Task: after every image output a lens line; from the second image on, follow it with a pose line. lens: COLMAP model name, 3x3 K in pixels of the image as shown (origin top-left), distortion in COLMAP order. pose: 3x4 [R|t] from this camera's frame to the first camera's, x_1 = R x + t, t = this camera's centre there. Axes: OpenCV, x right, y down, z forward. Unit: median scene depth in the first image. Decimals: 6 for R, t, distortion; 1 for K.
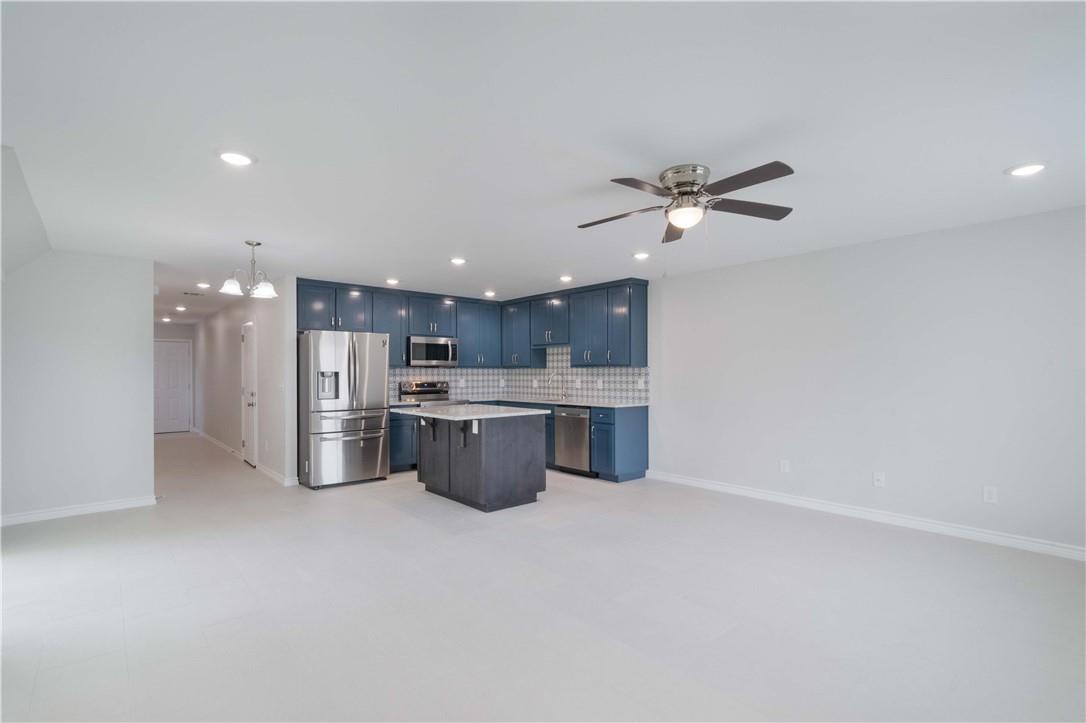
lens RADIAL K [[507.6, 0, 550.1], [0, 507.6, 366.2], [0, 0, 1]] dist [-0.002374, 0.000778]
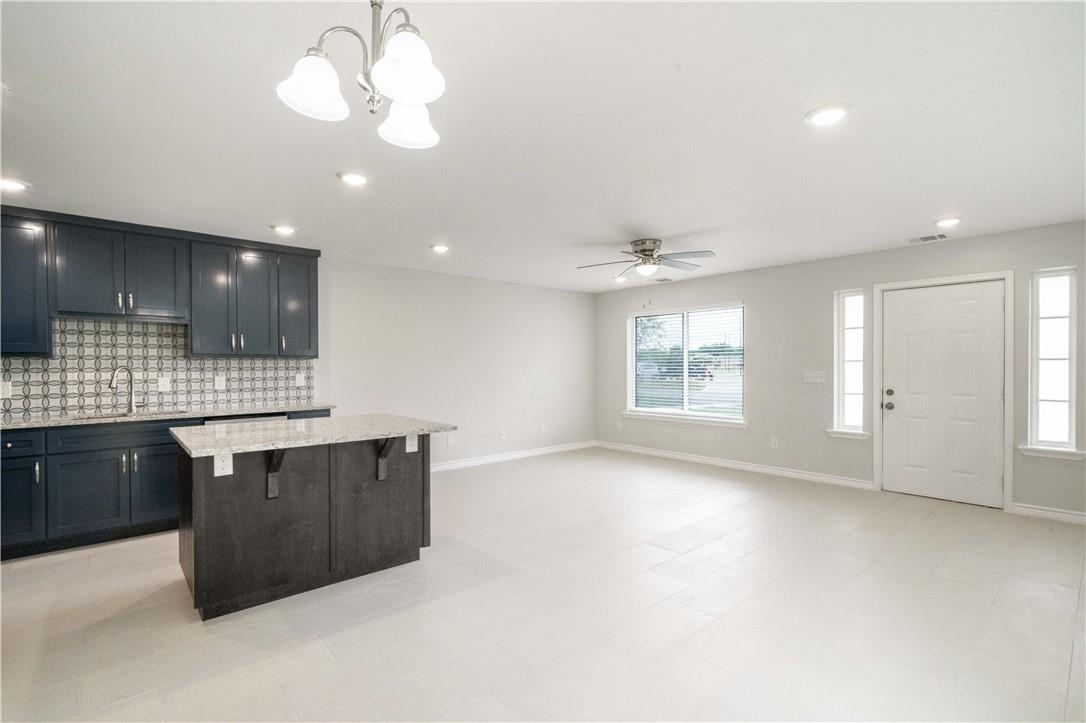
lens RADIAL K [[497.1, 0, 536.3], [0, 497.1, 369.4], [0, 0, 1]] dist [0.008217, -0.000902]
pose [[0.005786, -0.005876, 0.999966, -0.571015], [-0.007516, 0.999954, 0.005919, 0.009556], [-0.999955, -0.007550, 0.005741, 0.571957]]
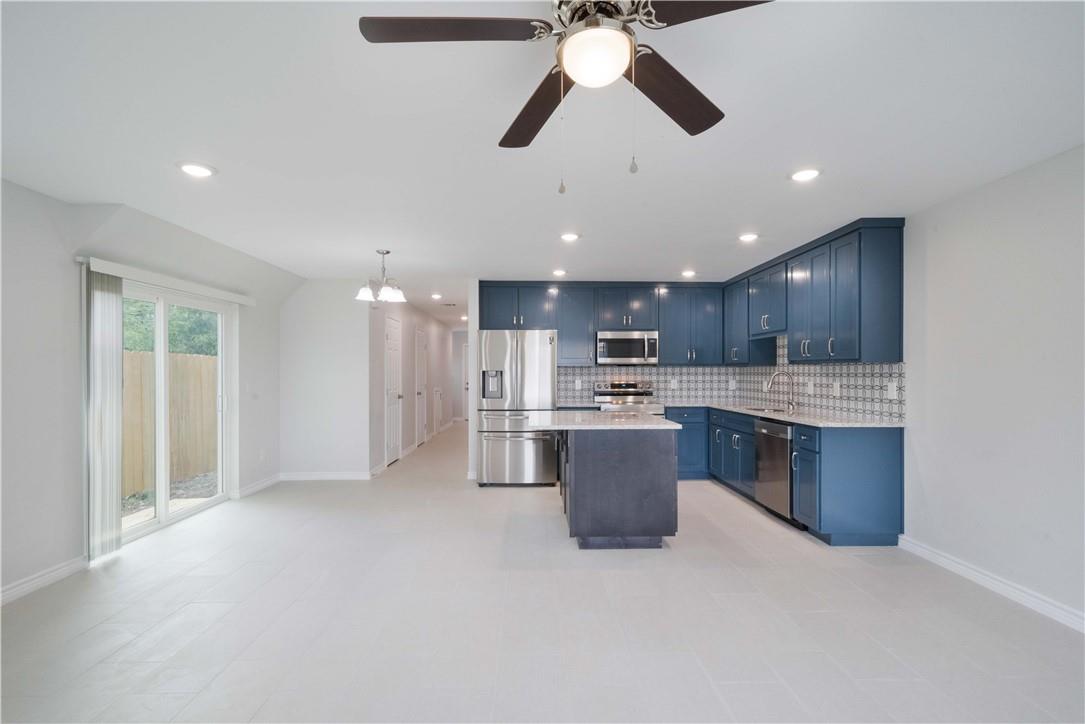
lens RADIAL K [[507.1, 0, 539.3], [0, 507.1, 370.9], [0, 0, 1]] dist [-0.002374, 0.000778]
pose [[0.761828, 0.000201, -0.647779, 0.231515], [0.007303, 0.999934, 0.008899, 0.002317], [0.647738, -0.011511, 0.761776, 0.245502]]
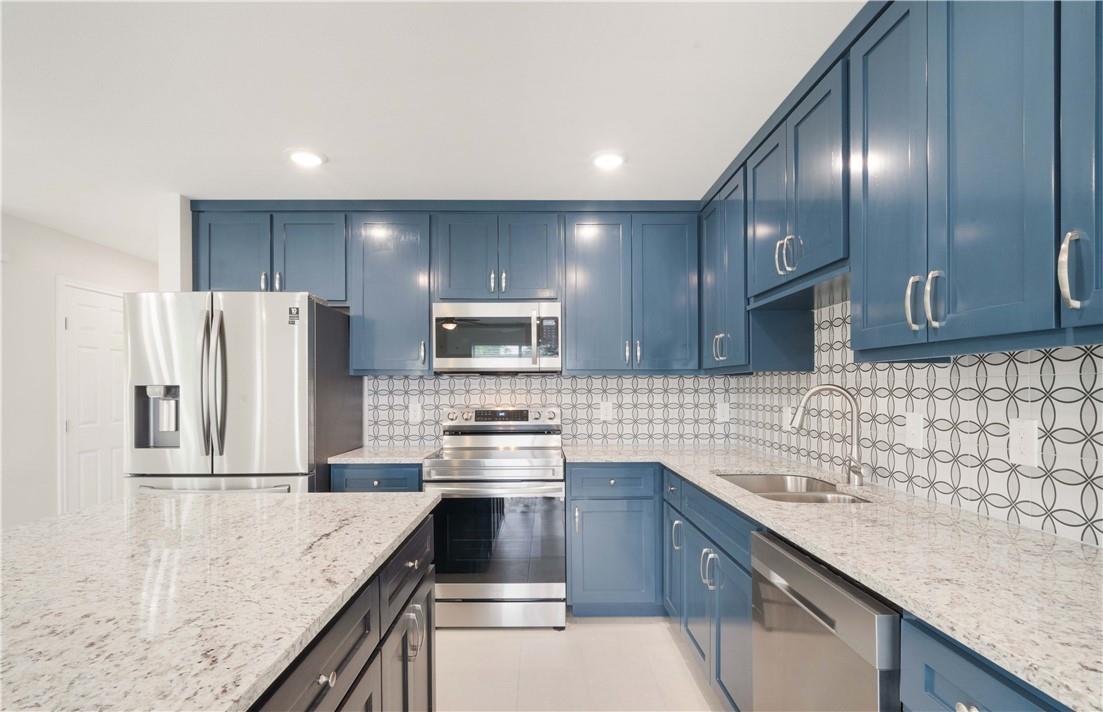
lens RADIAL K [[533.9, 0, 537.8], [0, 533.9, 388.1], [0, 0, 1]] dist [-0.002328, -0.000612]
pose [[0.743182, -0.001265, -0.669088, 0.096329], [0.011435, 0.999876, 0.010810, 0.009589], [0.668991, -0.015684, 0.743105, 0.721987]]
